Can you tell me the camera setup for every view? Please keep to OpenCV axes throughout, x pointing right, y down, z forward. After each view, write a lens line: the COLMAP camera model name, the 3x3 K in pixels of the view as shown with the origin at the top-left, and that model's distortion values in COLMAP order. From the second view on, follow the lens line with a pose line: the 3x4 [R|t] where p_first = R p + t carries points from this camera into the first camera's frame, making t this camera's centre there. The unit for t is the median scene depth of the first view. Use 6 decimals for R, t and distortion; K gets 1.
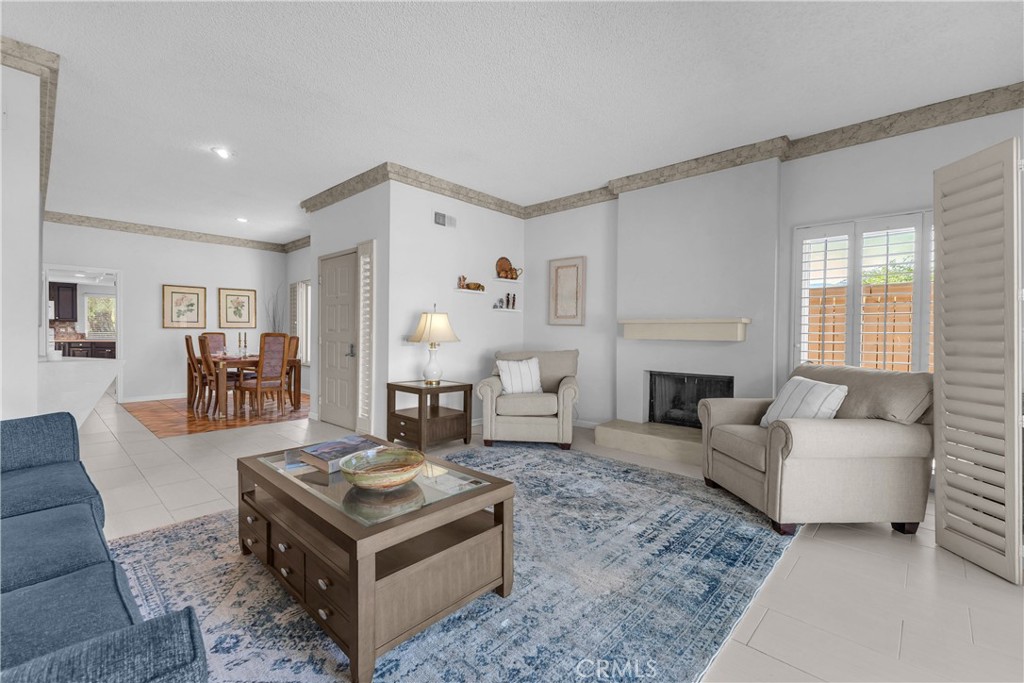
lens RADIAL K [[442.4, 0, 518.0], [0, 442.4, 338.4], [0, 0, 1]] dist [0.004724, 0.000711]
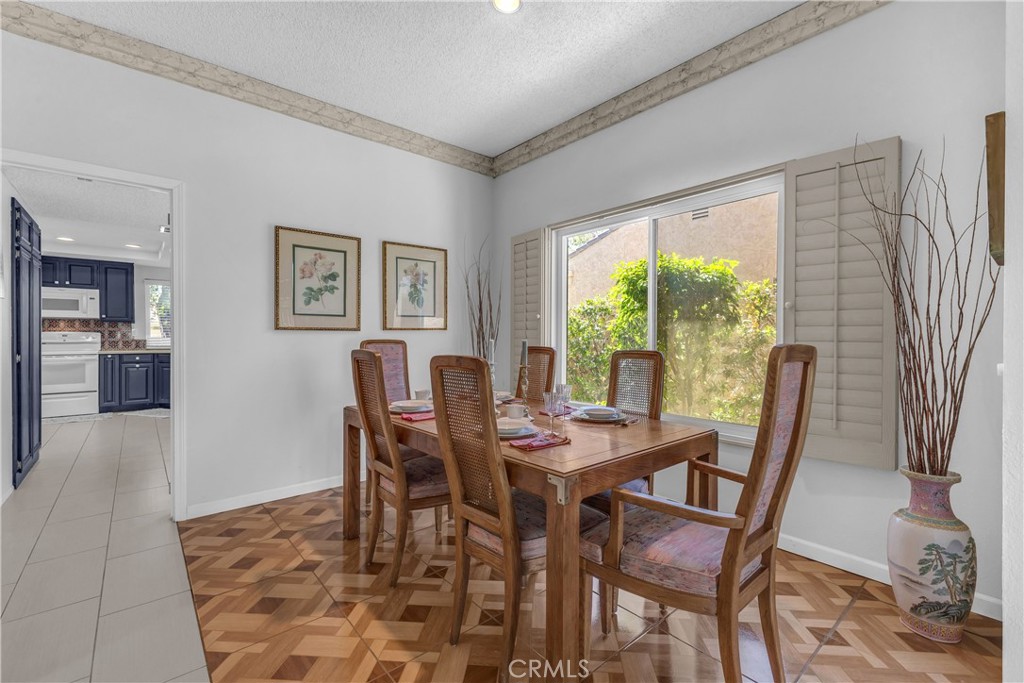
lens RADIAL K [[442.4, 0, 516.4], [0, 442.4, 338.8], [0, 0, 1]] dist [0.004724, 0.000711]
pose [[0.993637, -0.003566, -0.112574, -0.471573], [0.002973, 0.999981, -0.005435, -0.010267], [0.112591, 0.005066, 0.993629, 0.545227]]
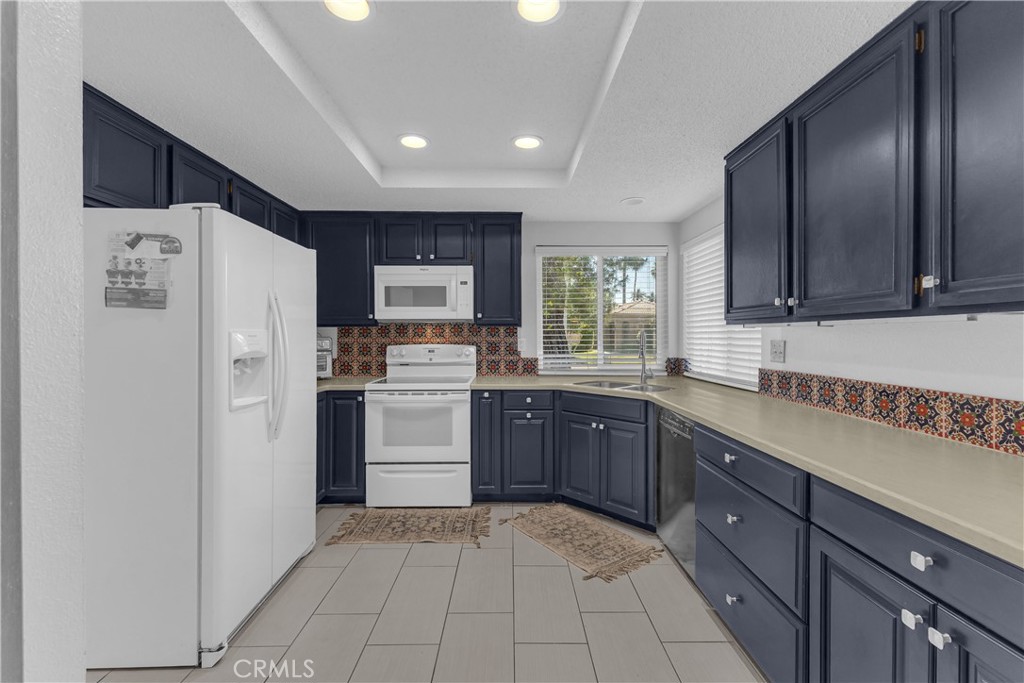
lens RADIAL K [[442.4, 0, 511.5], [0, 442.4, 339.4], [0, 0, 1]] dist [0.004724, 0.000711]
pose [[0.683859, -0.004985, -0.729598, -0.980378], [-0.000863, 0.999970, -0.007642, -0.031798], [0.729614, 0.005856, 0.683834, 0.998776]]
